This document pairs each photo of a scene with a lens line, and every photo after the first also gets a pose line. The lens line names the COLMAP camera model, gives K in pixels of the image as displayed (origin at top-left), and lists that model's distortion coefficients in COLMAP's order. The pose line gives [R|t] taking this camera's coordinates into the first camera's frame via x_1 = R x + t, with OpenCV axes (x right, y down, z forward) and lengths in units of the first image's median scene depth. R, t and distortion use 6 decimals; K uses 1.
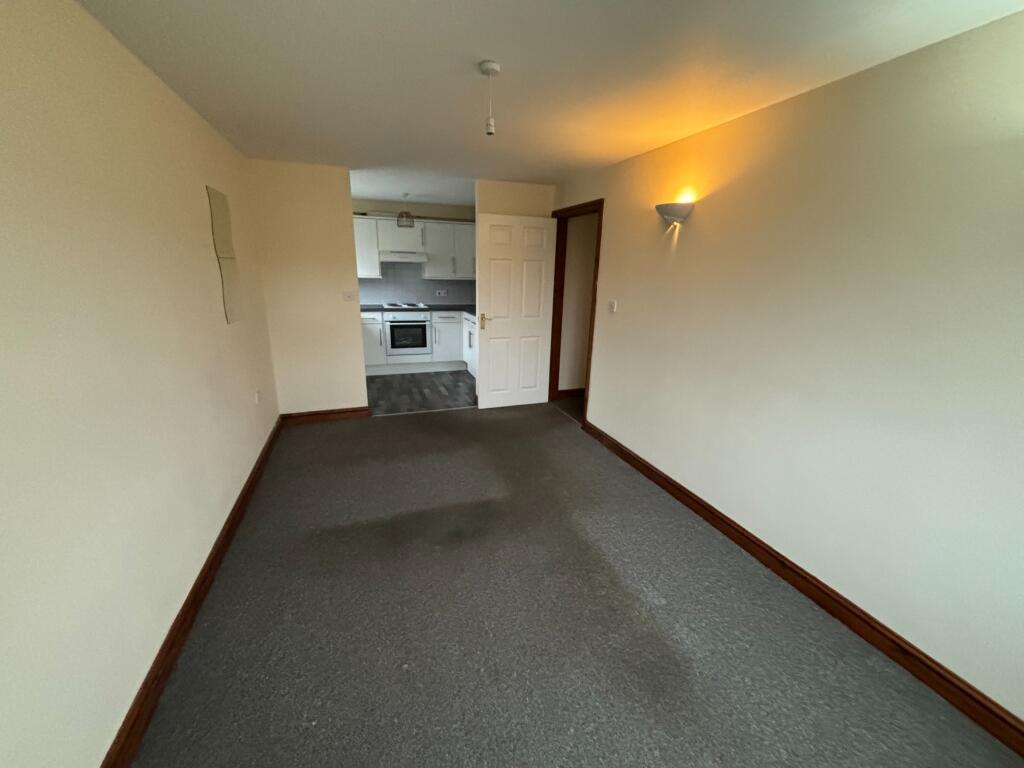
lens RADIAL K [[413.2, 0, 511.8], [0, 413.2, 386.5], [0, 0, 1]] dist [0.000156, -0.000013]
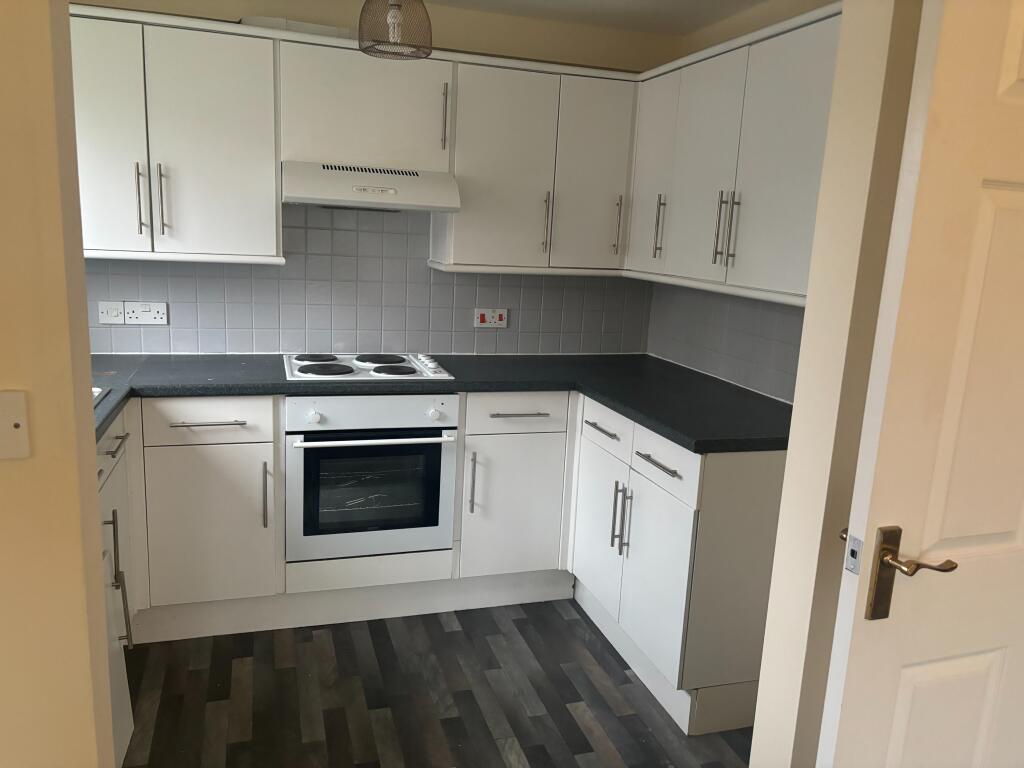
lens RADIAL K [[776.3, 0, 511.1], [0, 776.3, 383.5], [0, 0, 1]] dist [0.049608, -0.001234]
pose [[0.999016, 0.034428, -0.027957, -0.151329], [-0.036716, 0.995624, -0.085940, -0.146628], [0.024875, 0.086882, 0.995908, 0.507894]]
